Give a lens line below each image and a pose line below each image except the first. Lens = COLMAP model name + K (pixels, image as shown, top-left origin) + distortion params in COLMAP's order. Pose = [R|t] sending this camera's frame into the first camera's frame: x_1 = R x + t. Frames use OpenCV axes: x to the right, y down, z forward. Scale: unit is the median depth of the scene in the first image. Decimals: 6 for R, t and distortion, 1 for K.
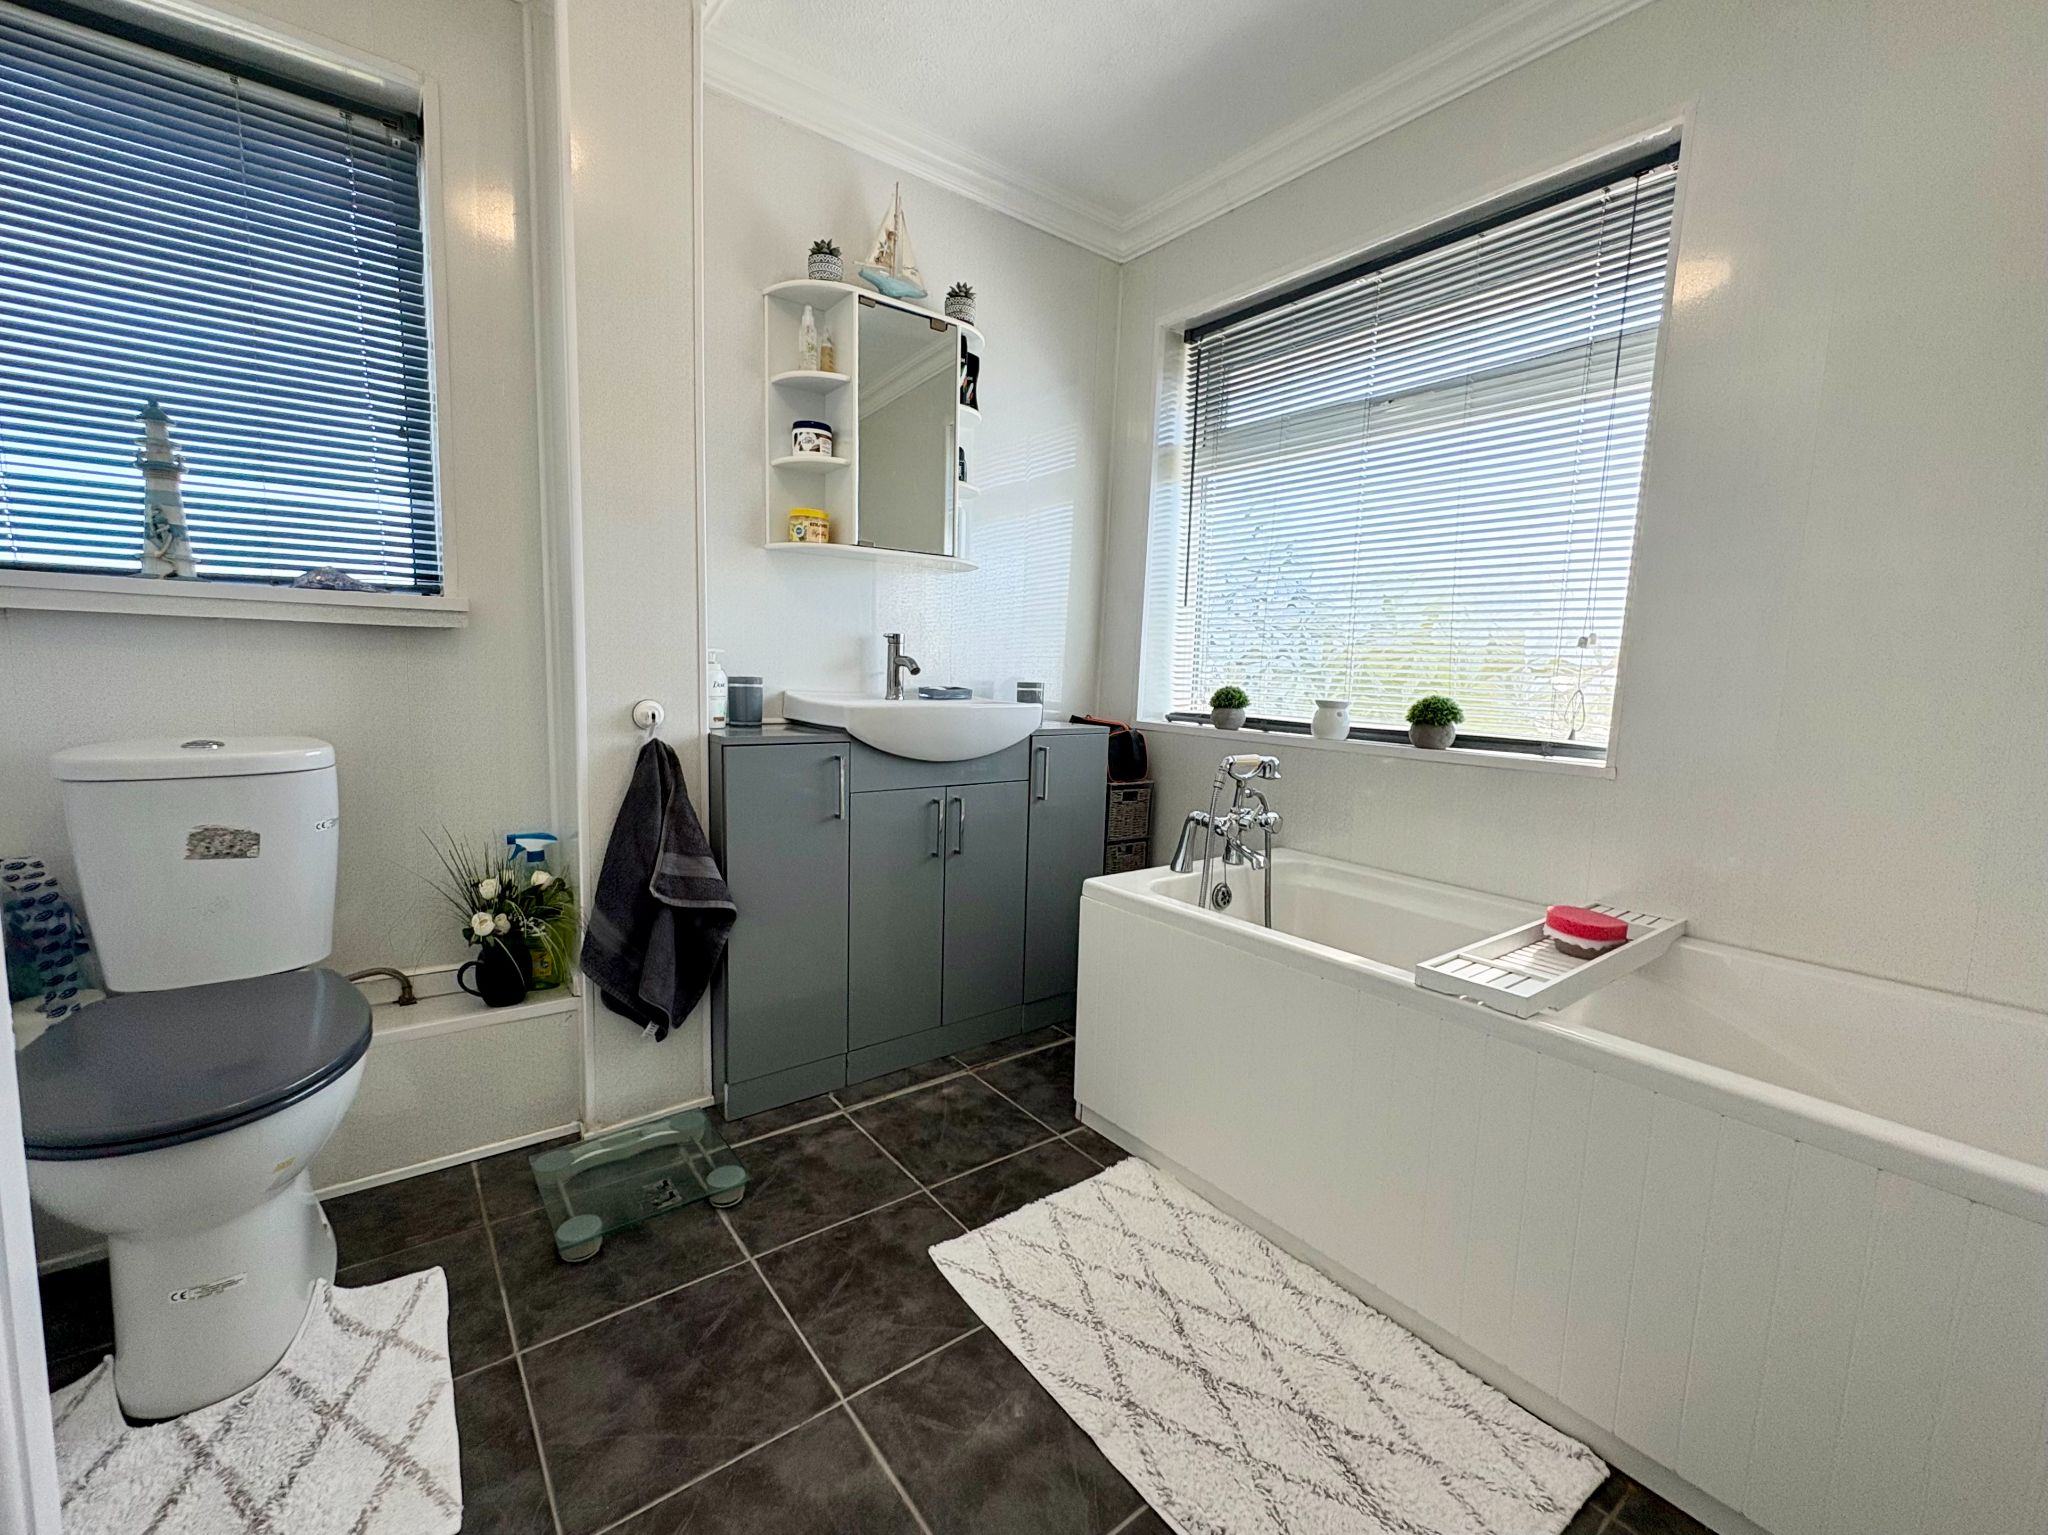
lens RADIAL K [[836.2, 0, 1038.2], [0, 836.2, 769.0], [0, 0, 1]] dist [-0.007866, 0.000032]
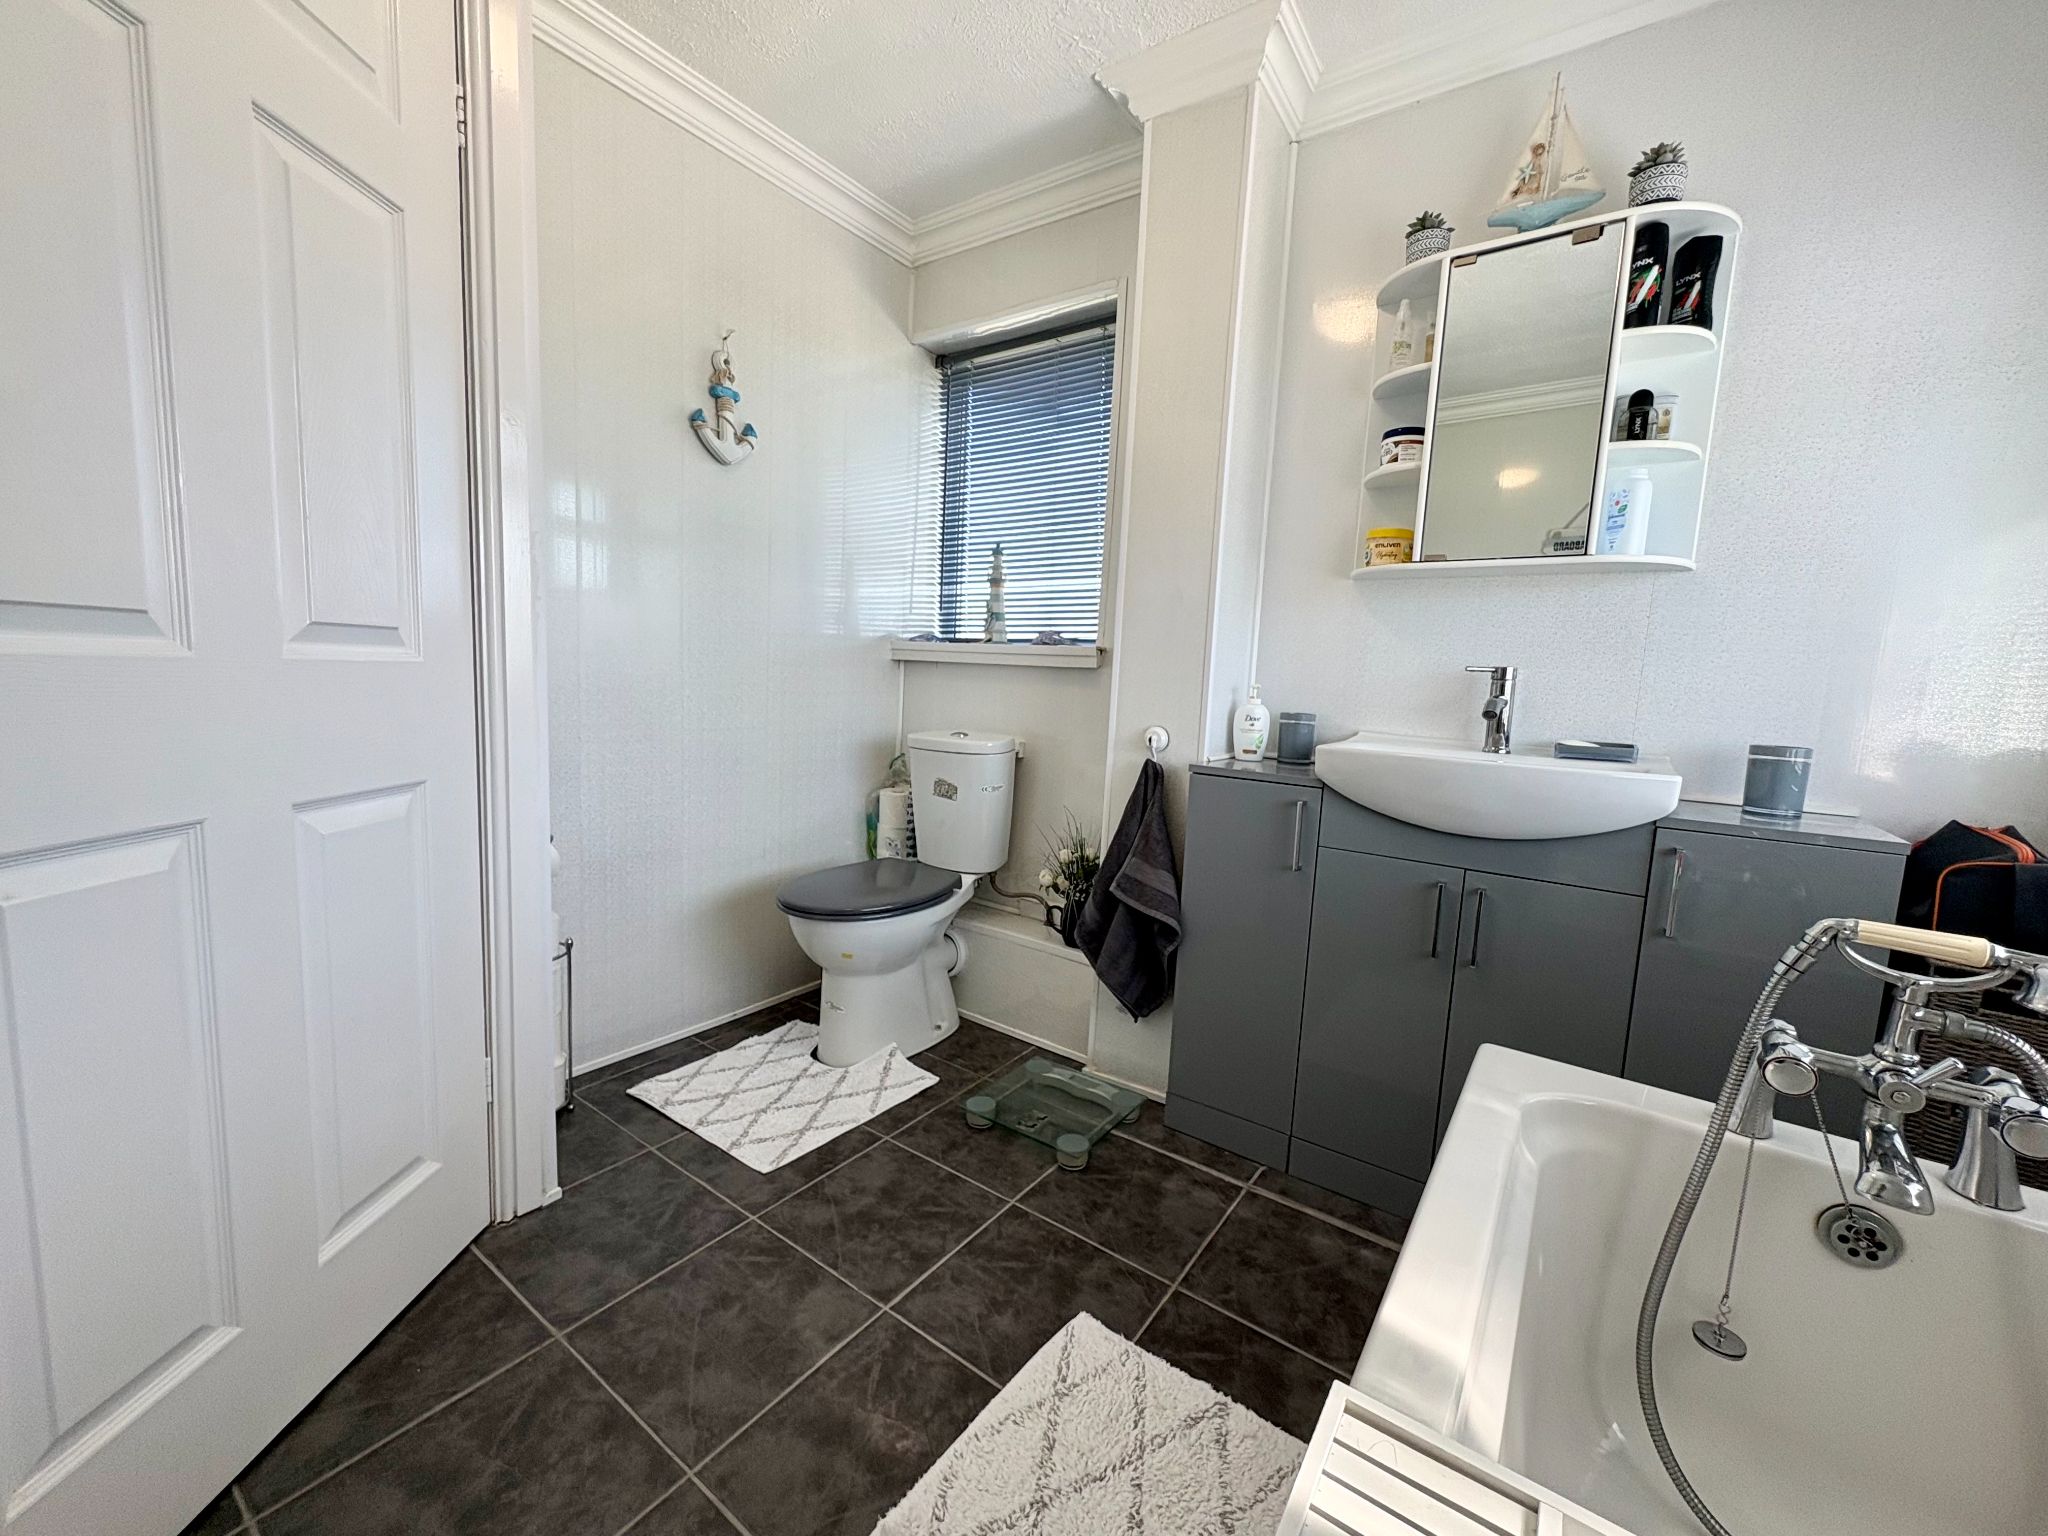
lens RADIAL K [[815.9, 0, 1018.3], [0, 815.9, 771.5], [0, 0, 1]] dist [-0.000001, 0.000064]
pose [[0.280638, 0.096541, -0.954946, 0.606040], [-0.154391, 0.986513, 0.054360, -0.056251], [0.947315, 0.132180, 0.291758, 0.531891]]
